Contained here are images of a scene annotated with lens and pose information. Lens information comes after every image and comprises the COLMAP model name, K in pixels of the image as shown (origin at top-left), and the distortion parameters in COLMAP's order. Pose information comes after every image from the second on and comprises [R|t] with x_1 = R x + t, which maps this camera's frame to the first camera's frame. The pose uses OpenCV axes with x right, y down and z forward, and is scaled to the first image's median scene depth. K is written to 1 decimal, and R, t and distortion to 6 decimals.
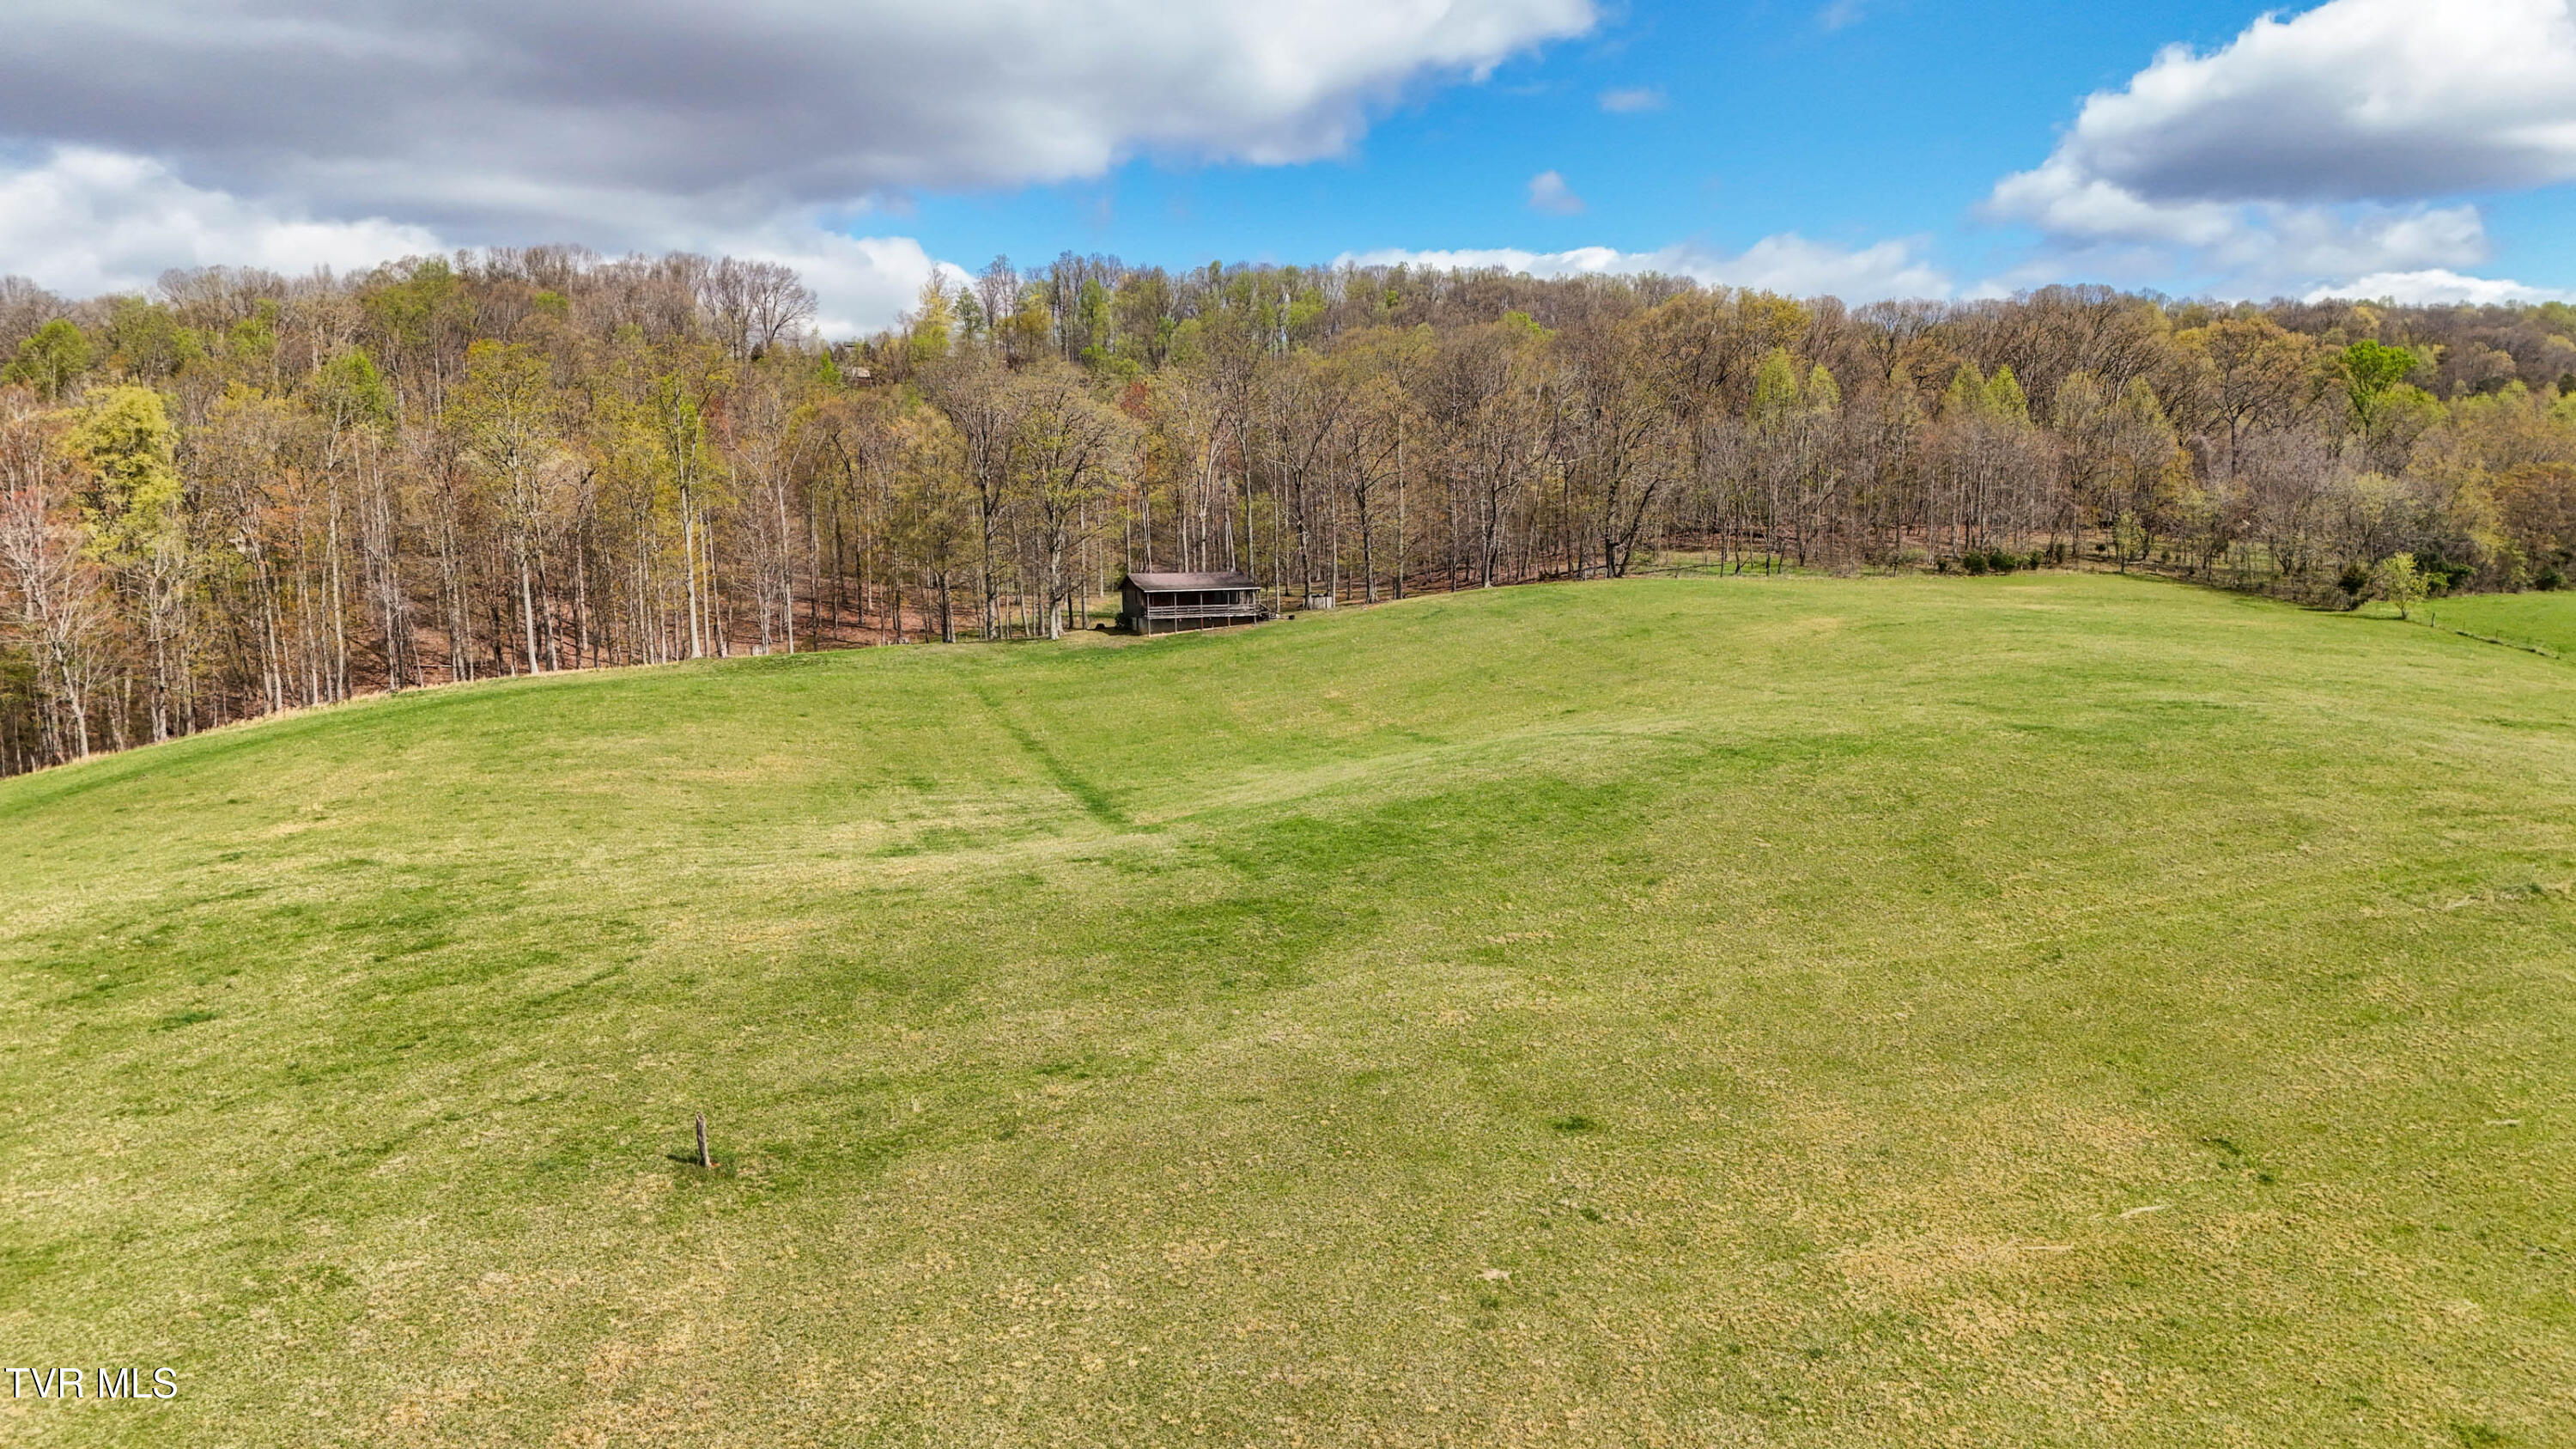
lens RADIAL K [[1911.0, 0, 1287.9], [0, 1911.0, 725.4], [0, 0, 1]] dist [0.083864, -0.077991]
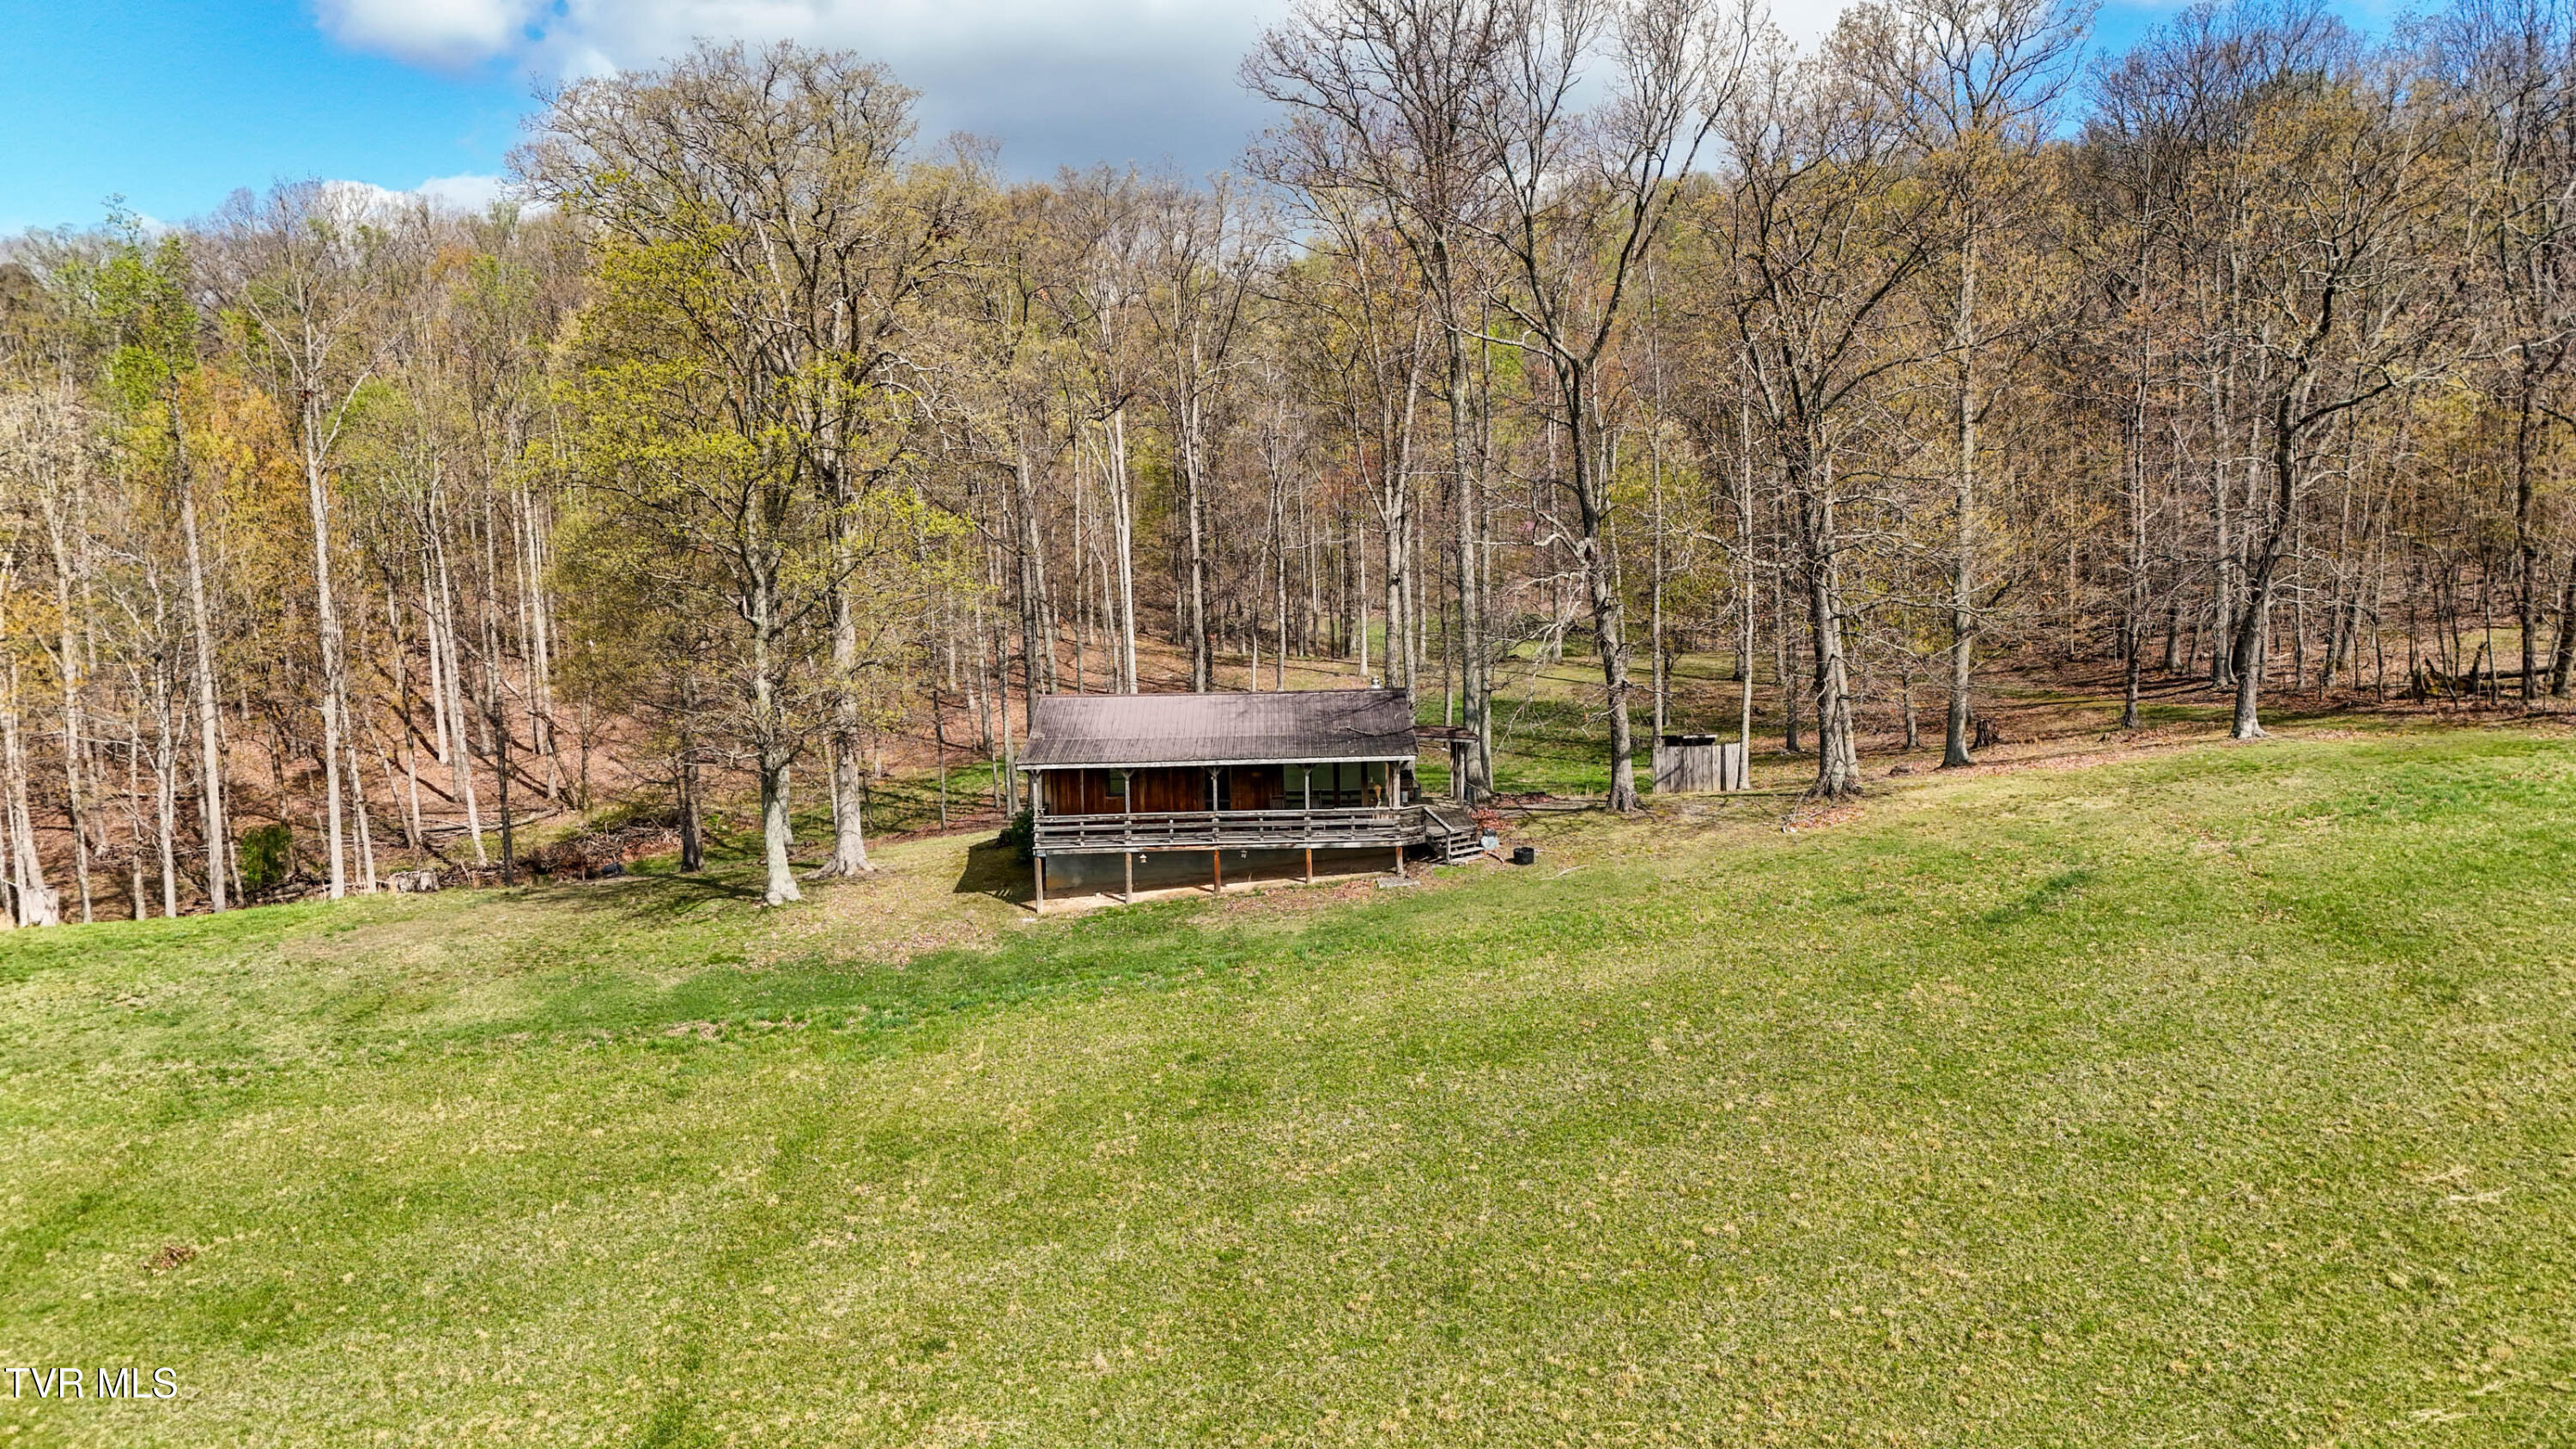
lens RADIAL K [[1911.0, 0, 1285.3], [0, 1911.0, 725.8], [0, 0, 1]] dist [0.083864, -0.077991]
pose [[0.948122, 0.015195, -0.317542, 0.060236], [-0.022601, 0.999551, -0.019649, -0.070020], [0.317101, 0.025807, 0.948041, 0.712095]]
